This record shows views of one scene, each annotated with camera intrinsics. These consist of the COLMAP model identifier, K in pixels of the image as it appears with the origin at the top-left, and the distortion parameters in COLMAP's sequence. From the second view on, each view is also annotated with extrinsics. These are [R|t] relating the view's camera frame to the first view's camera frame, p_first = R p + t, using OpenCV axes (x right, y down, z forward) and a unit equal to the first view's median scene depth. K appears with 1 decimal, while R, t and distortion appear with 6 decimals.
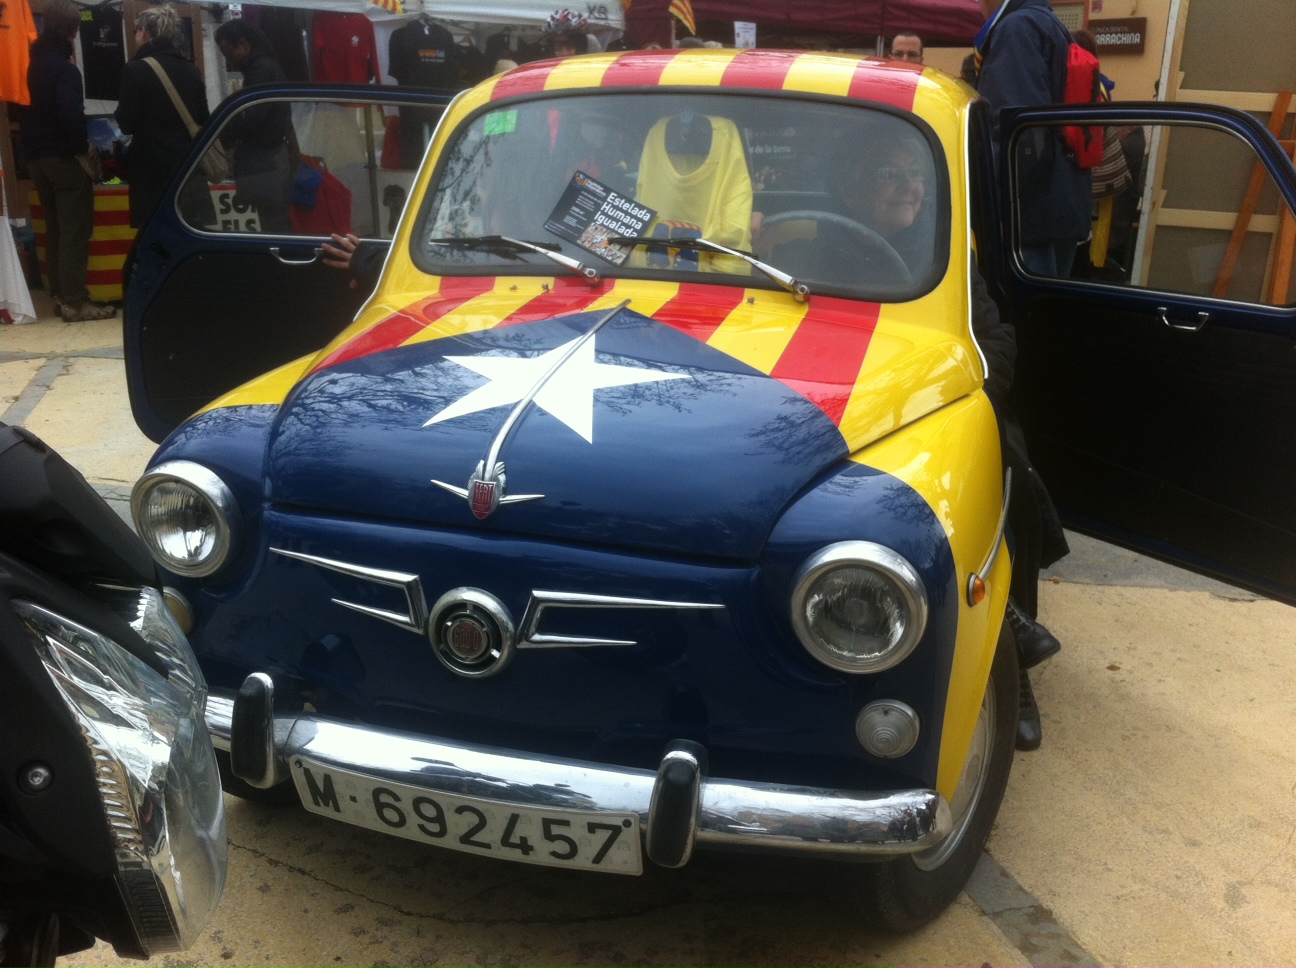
lens RADIAL K [[1216.2, 0, 648.0], [0, 1216.2, 484.0], [0, 0, 1]] dist [0.011502, -0.092906]
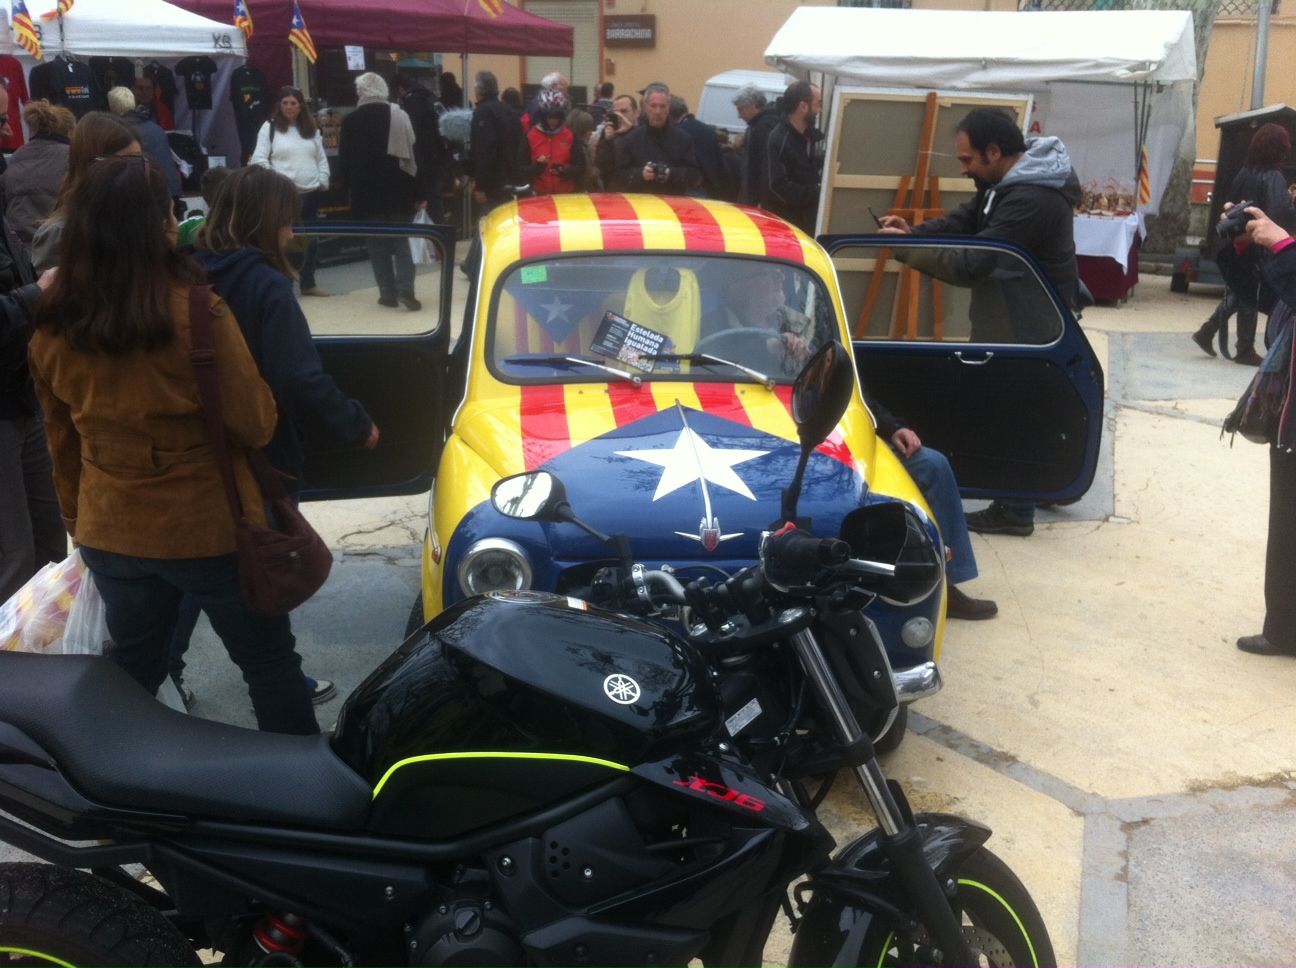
lens RADIAL K [[1216.2, 0, 648.0], [0, 1216.2, 484.0], [0, 0, 1]] dist [0.011502, -0.092906]
pose [[0.926827, -0.108805, 0.359379, -0.579399], [0.101427, 0.994063, 0.039384, -0.098189], [-0.361531, -0.000051, 0.932360, -0.424804]]
